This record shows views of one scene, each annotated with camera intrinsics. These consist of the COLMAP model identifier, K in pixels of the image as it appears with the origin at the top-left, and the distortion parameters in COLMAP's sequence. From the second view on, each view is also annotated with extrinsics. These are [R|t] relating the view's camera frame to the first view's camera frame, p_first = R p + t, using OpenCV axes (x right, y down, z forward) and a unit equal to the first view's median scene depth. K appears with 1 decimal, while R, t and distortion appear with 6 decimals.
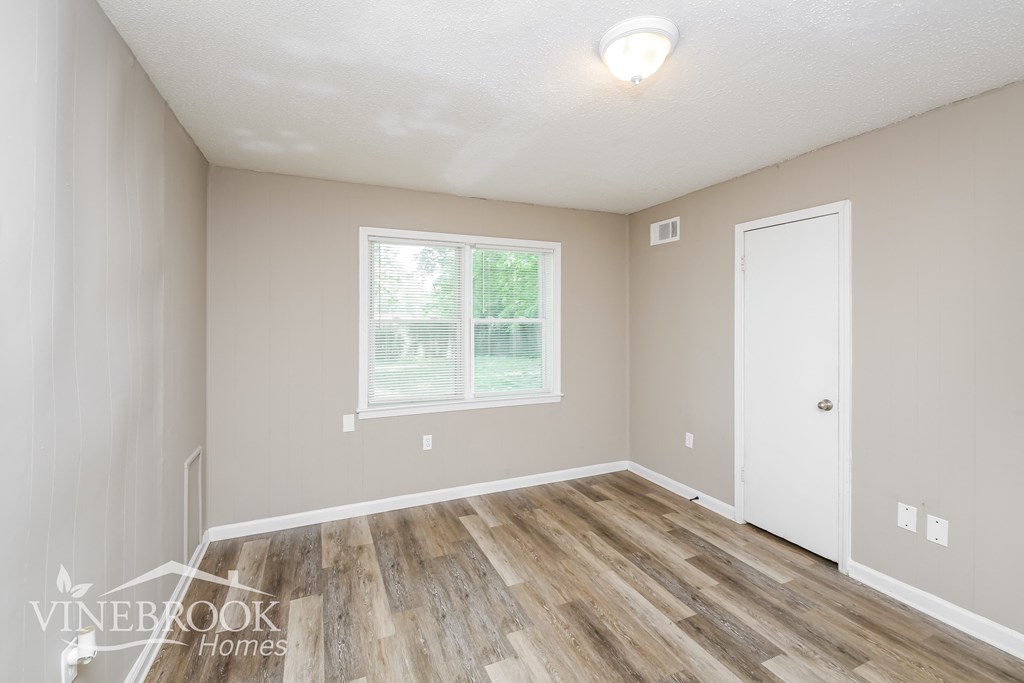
lens RADIAL K [[445.8, 0, 512.7], [0, 445.8, 320.5], [0, 0, 1]] dist [-0.000894, -0.000028]
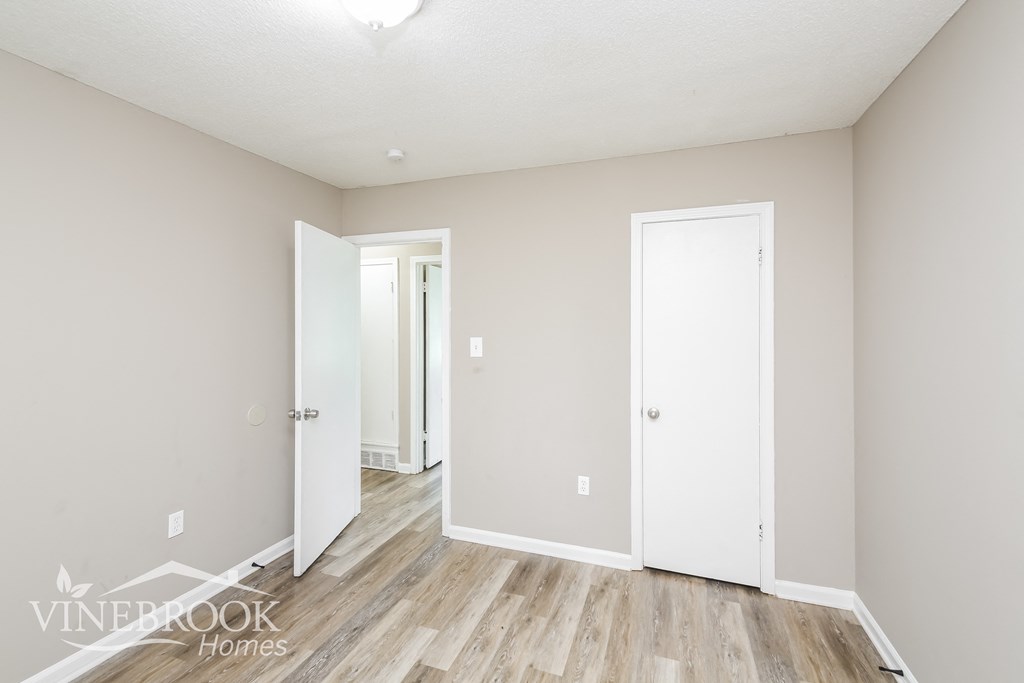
lens RADIAL K [[445.8, 0, 512.7], [0, 445.8, 320.5], [0, 0, 1]] dist [-0.000894, -0.000028]
pose [[0.691987, 0.005426, 0.721889, -0.254419], [0.004860, 0.999914, -0.012174, -0.006011], [-0.721893, 0.011933, 0.691901, 0.587128]]
